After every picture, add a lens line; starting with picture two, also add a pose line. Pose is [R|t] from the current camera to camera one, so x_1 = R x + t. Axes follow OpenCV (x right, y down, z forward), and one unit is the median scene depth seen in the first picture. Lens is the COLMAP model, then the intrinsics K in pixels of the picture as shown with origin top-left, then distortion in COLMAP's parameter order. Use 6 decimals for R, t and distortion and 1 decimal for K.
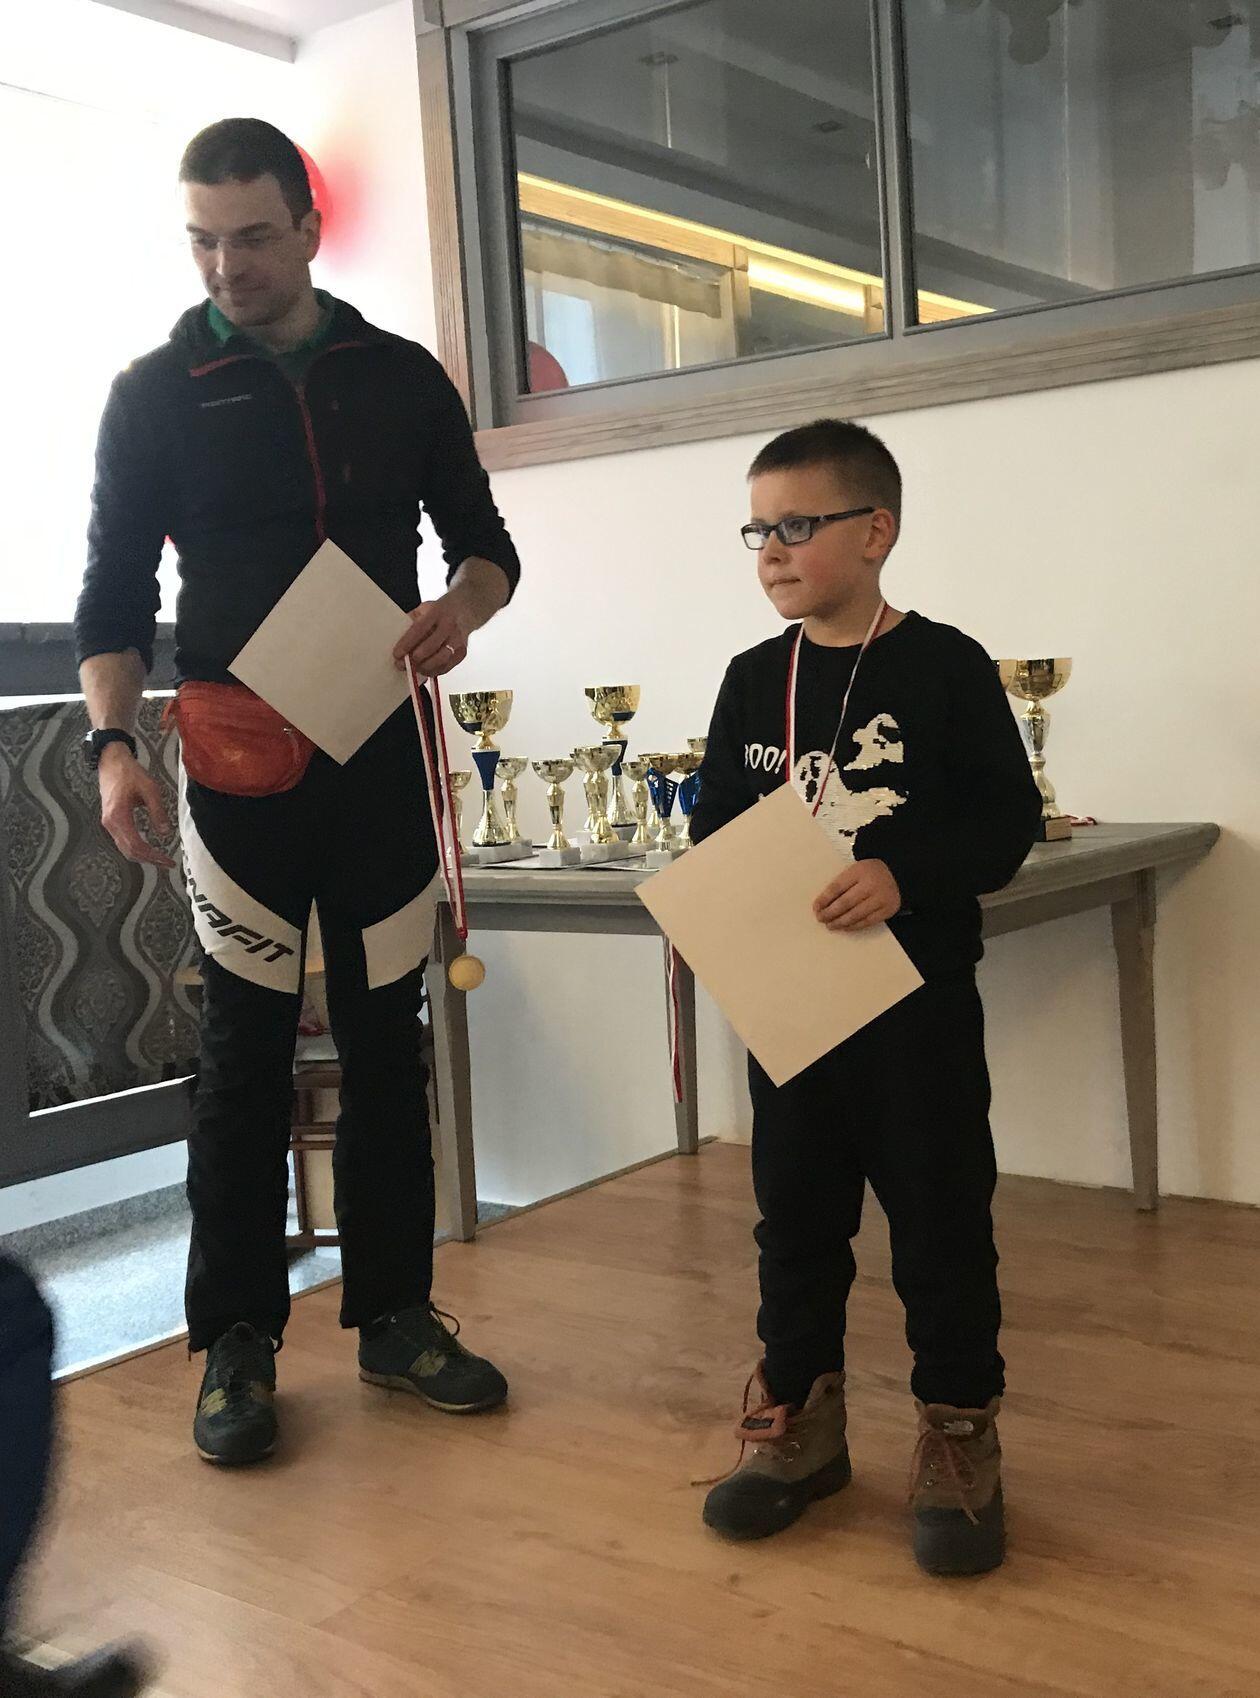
lens RADIAL K [[1836.0, 0, 813.1], [0, 1836.0, 821.7], [0, 0, 1]] dist [0.007468, 0.000000]
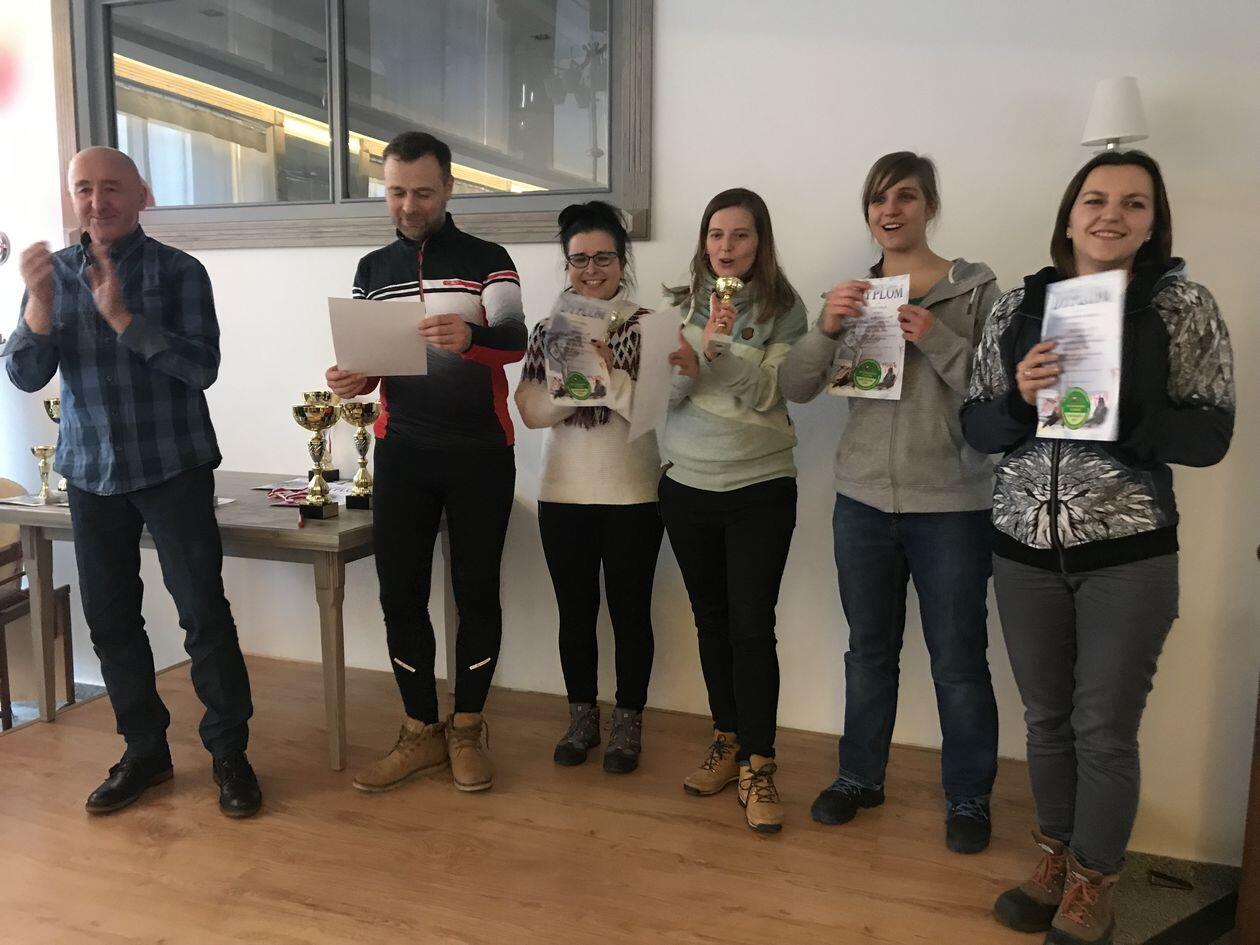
lens RADIAL K [[1021.8, 0, 624.8], [0, 1021.8, 462.2], [0, 0, 1]] dist [0.003205, 0.003204]
pose [[0.966325, 0.031414, 0.255402, 0.070382], [-0.041972, 0.998470, 0.035994, -0.062653], [-0.253880, -0.045502, 0.966165, -0.034732]]
